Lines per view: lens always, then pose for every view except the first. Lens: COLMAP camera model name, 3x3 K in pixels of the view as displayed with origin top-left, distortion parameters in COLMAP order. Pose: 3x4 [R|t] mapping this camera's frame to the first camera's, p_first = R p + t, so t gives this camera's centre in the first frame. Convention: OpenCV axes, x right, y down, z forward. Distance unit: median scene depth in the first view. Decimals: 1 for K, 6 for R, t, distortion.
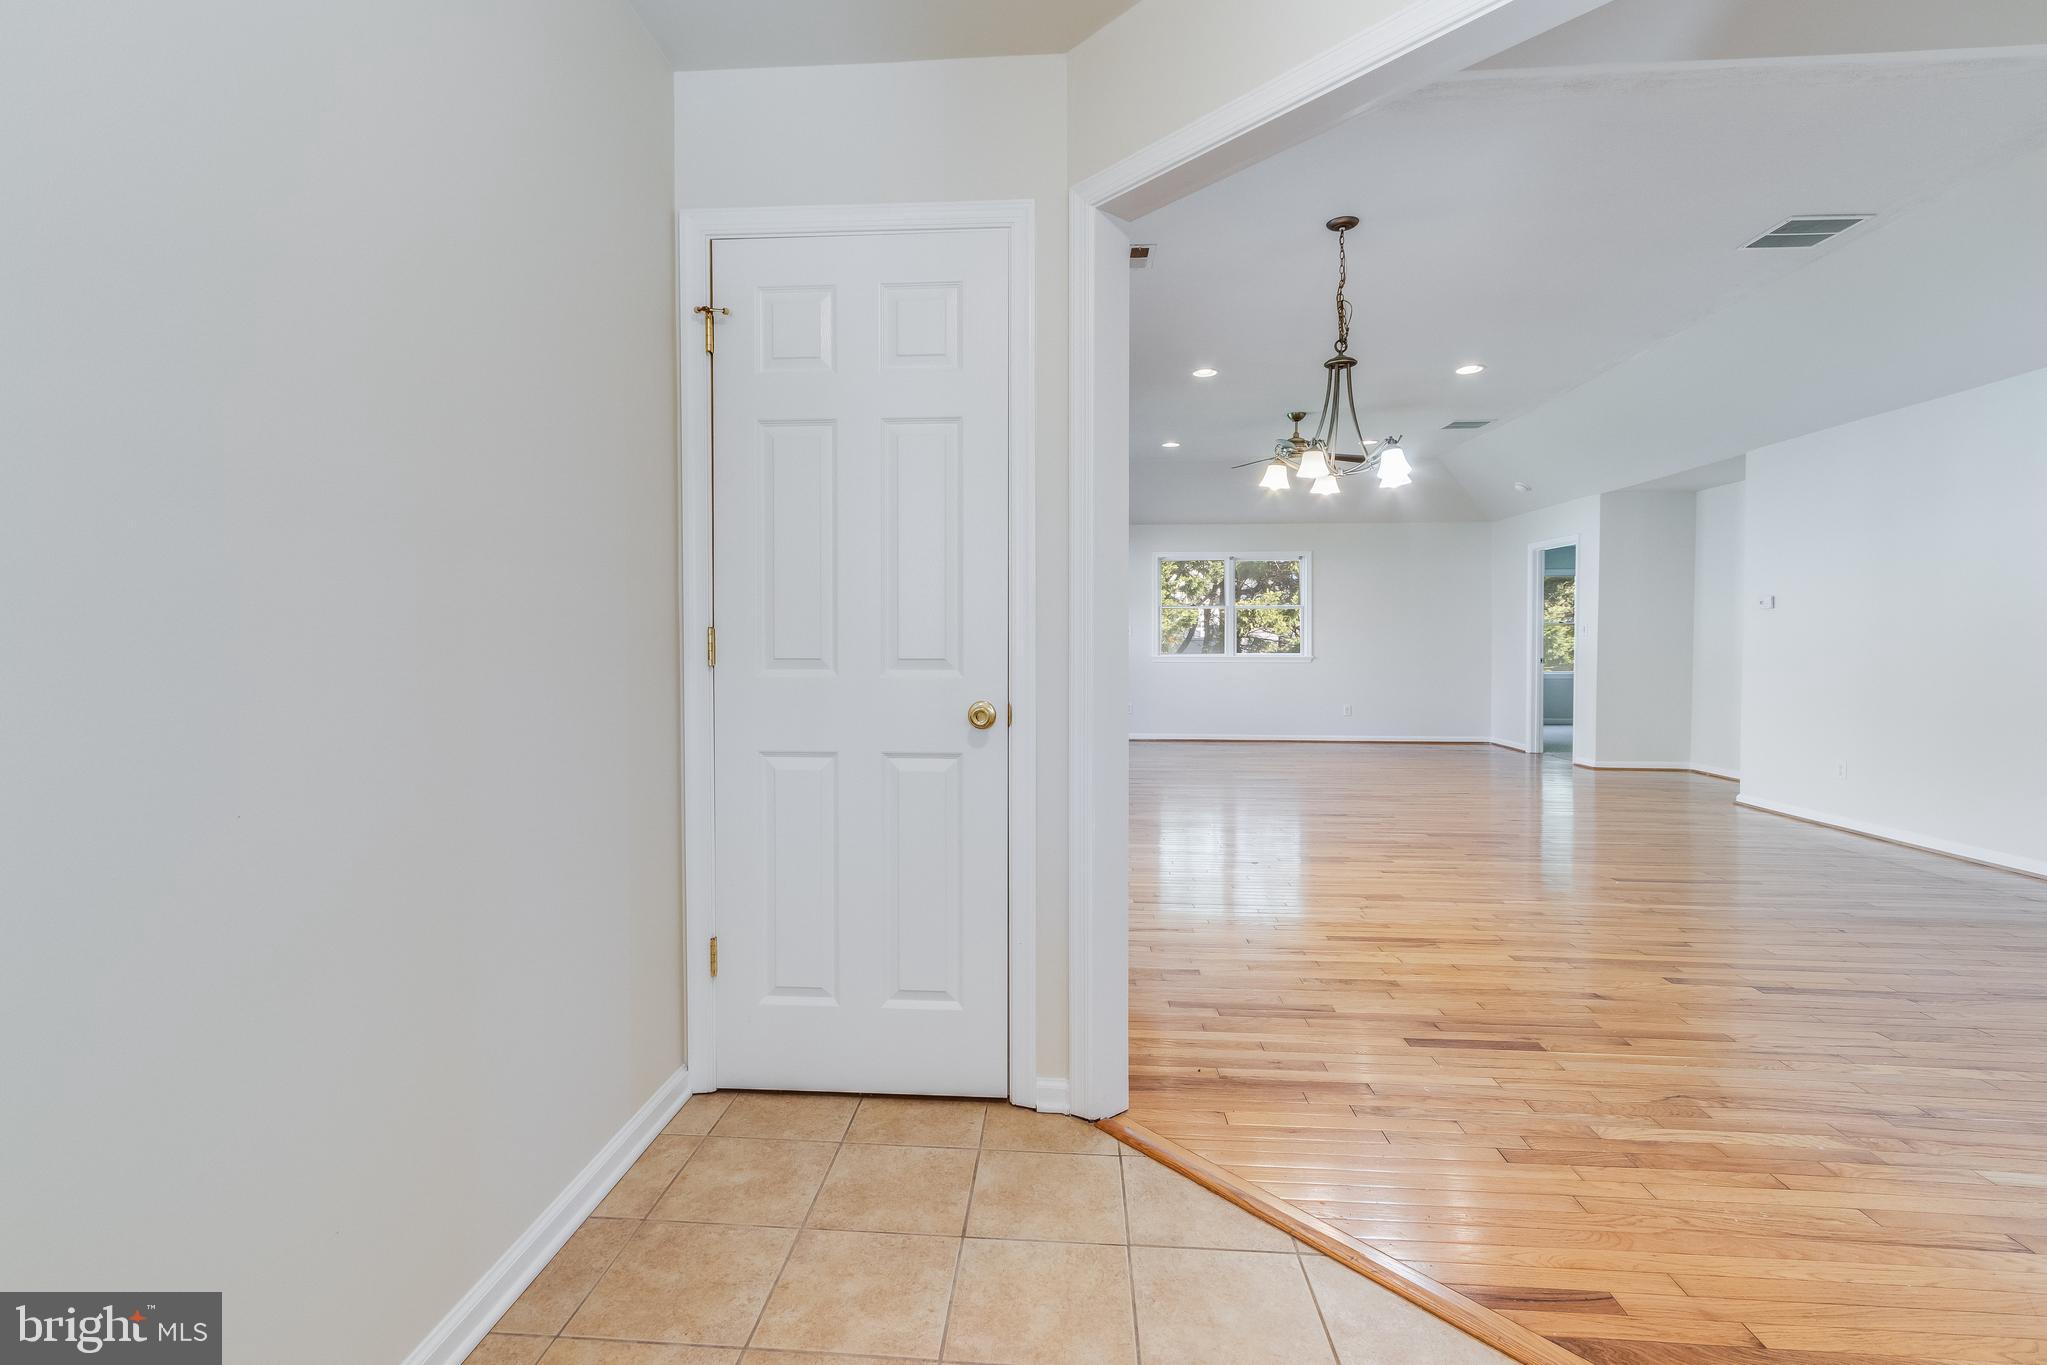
lens RADIAL K [[945.0, 0, 1003.2], [0, 945.0, 658.9], [0, 0, 1]] dist [0.000473, -0.000889]
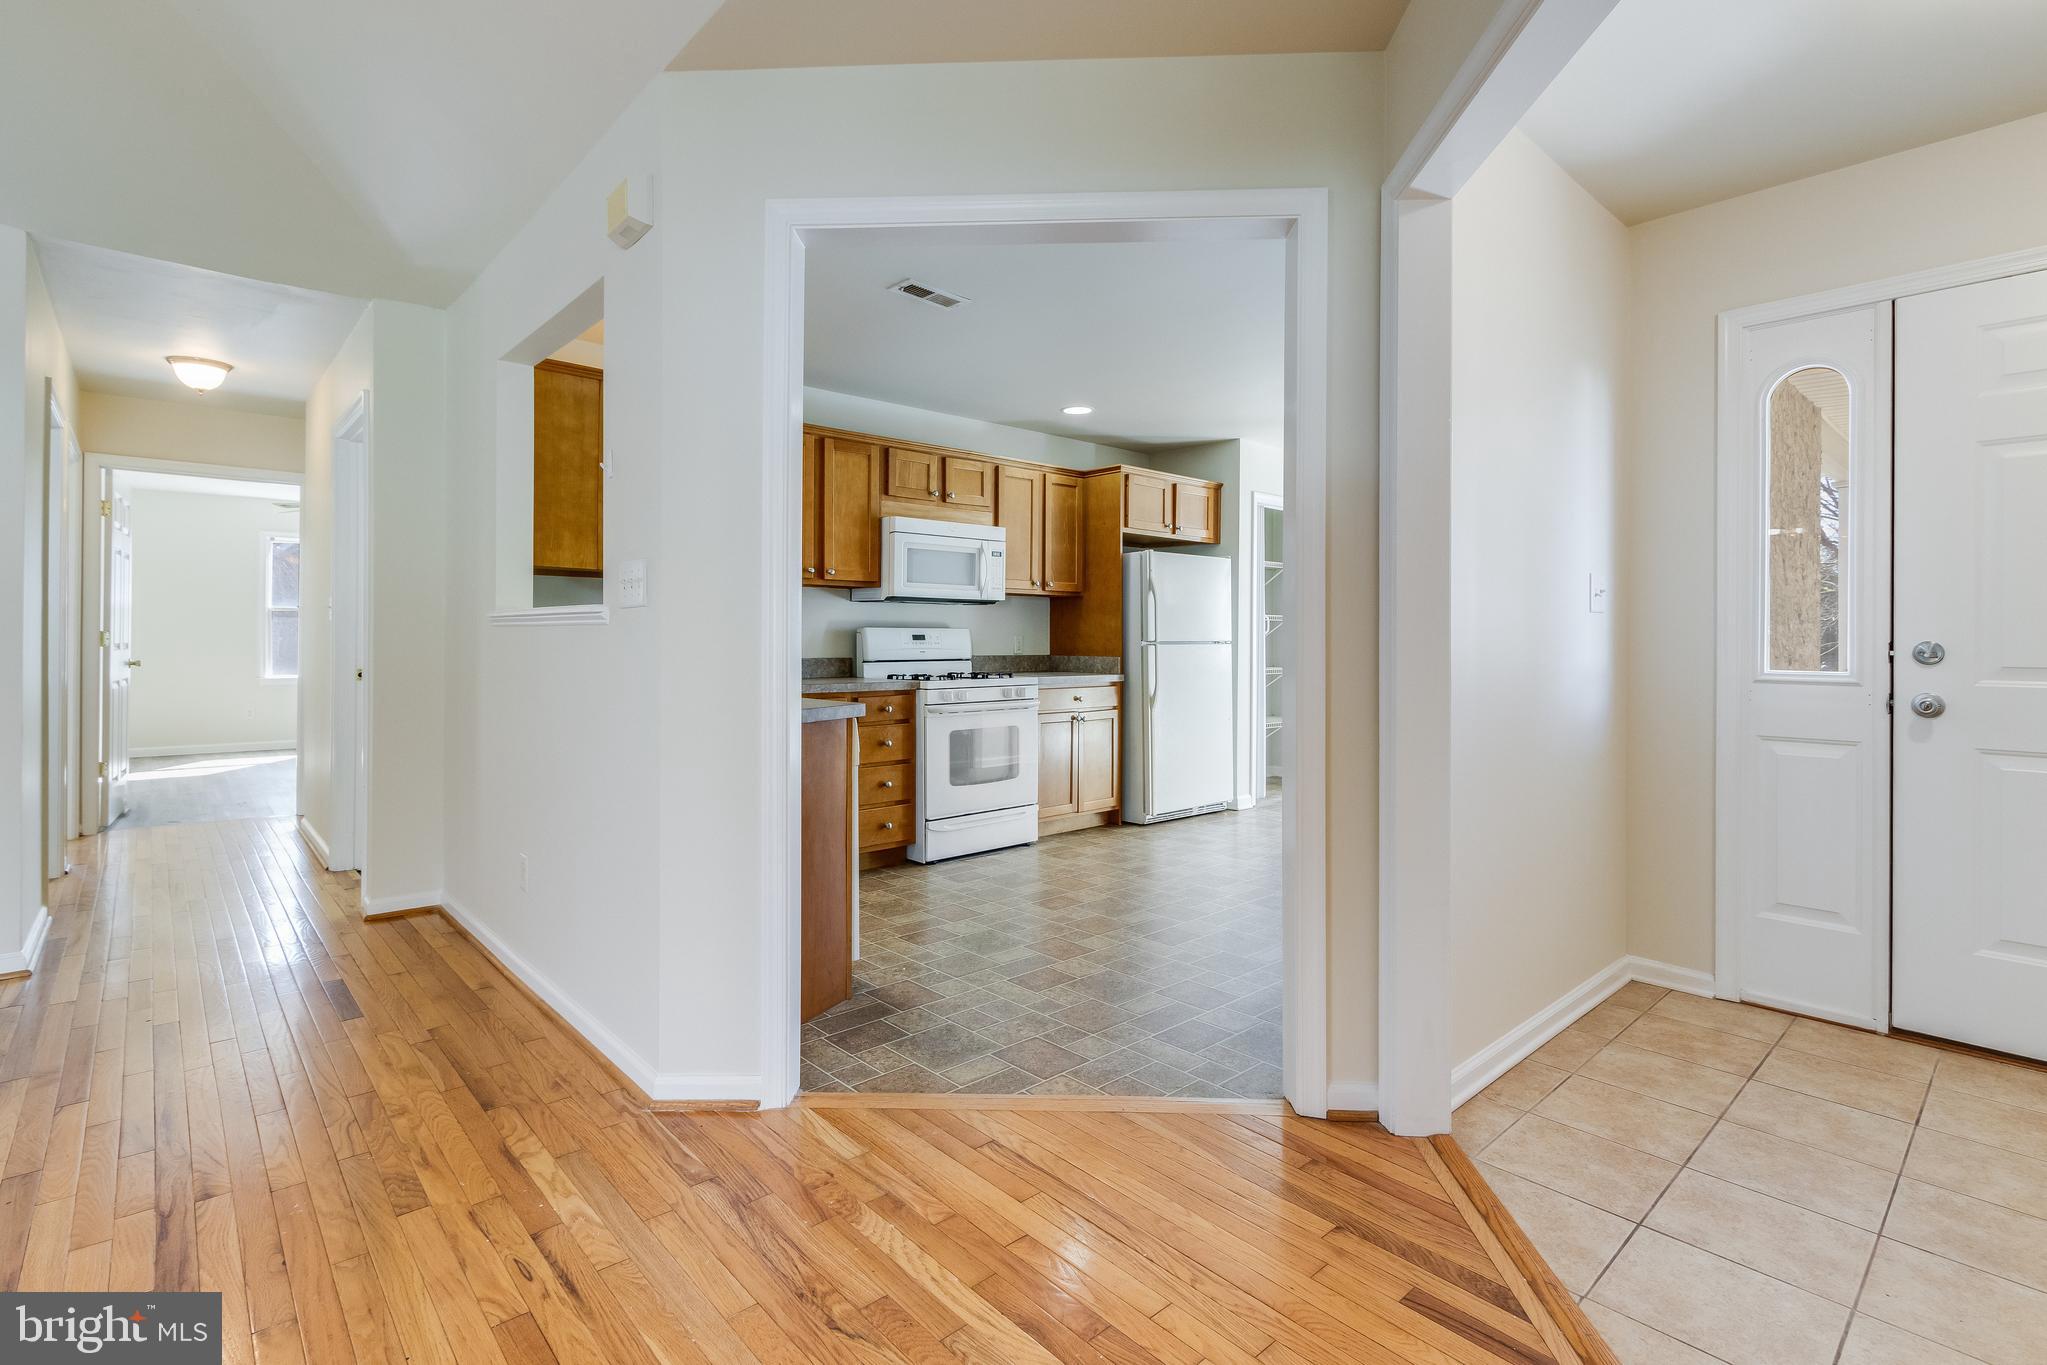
lens RADIAL K [[958.8, 0, 1003.3], [0, 958.8, 645.3], [0, 0, 1]] dist [0.000055, -0.000141]
pose [[-0.716531, -0.008929, 0.697498, 0.089760], [0.005940, 0.999804, 0.018901, -0.012029], [-0.697530, 0.017686, -0.716337, 0.727373]]
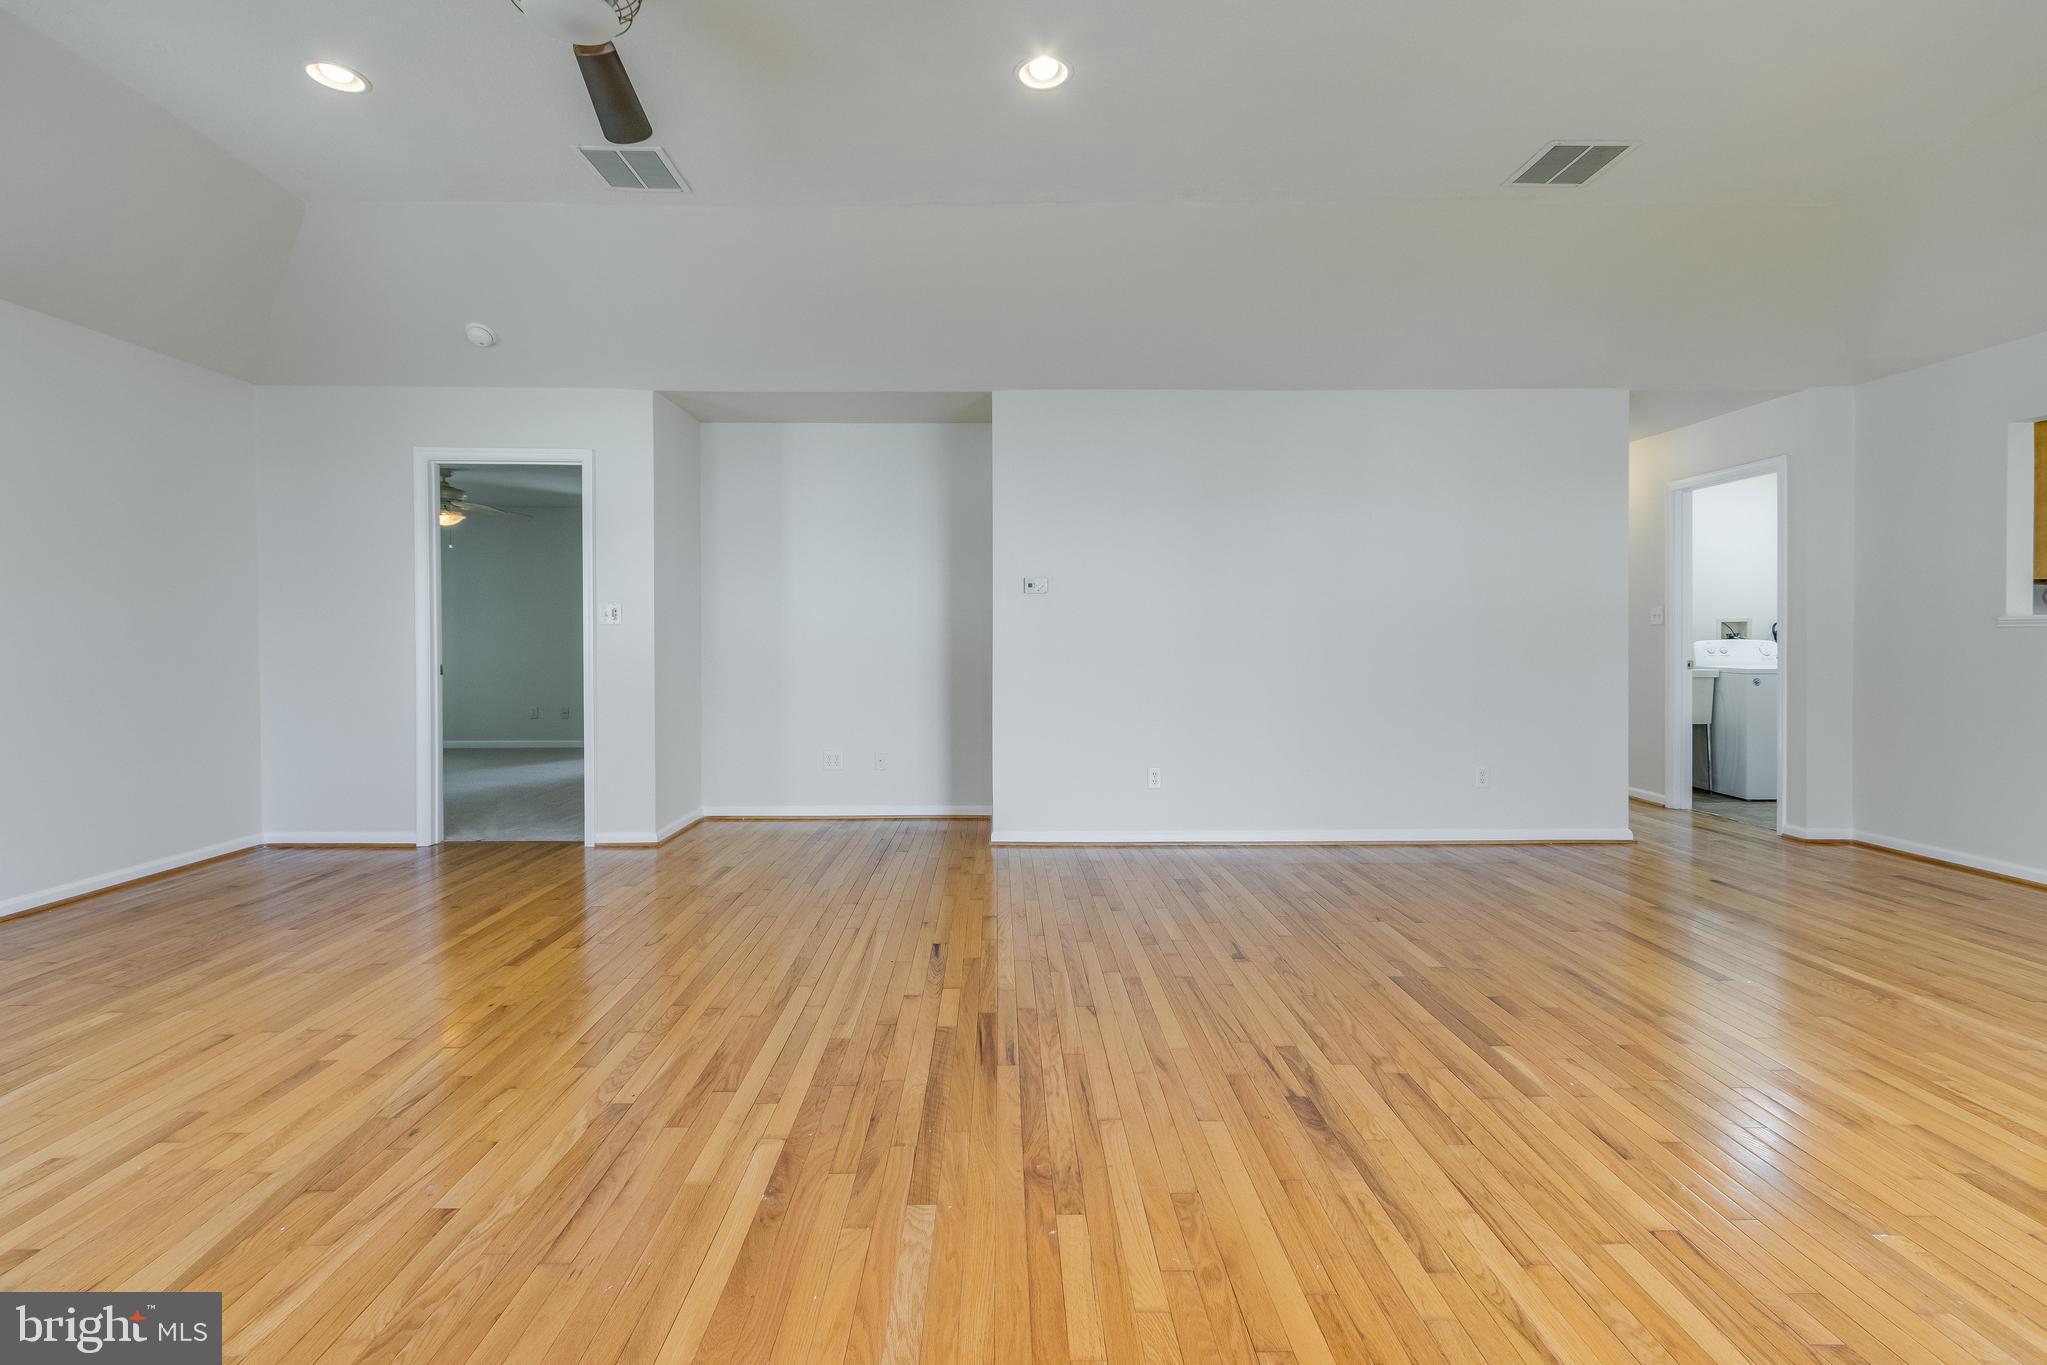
lens RADIAL K [[958.8, 0, 1003.3], [0, 958.8, 645.3], [0, 0, 1]] dist [0.000055, -0.000141]
pose [[-0.077141, -0.006974, 0.996996, -0.001649], [0.019140, 0.999781, 0.008474, -0.022818], [-0.996836, 0.019736, -0.076991, 1.579730]]
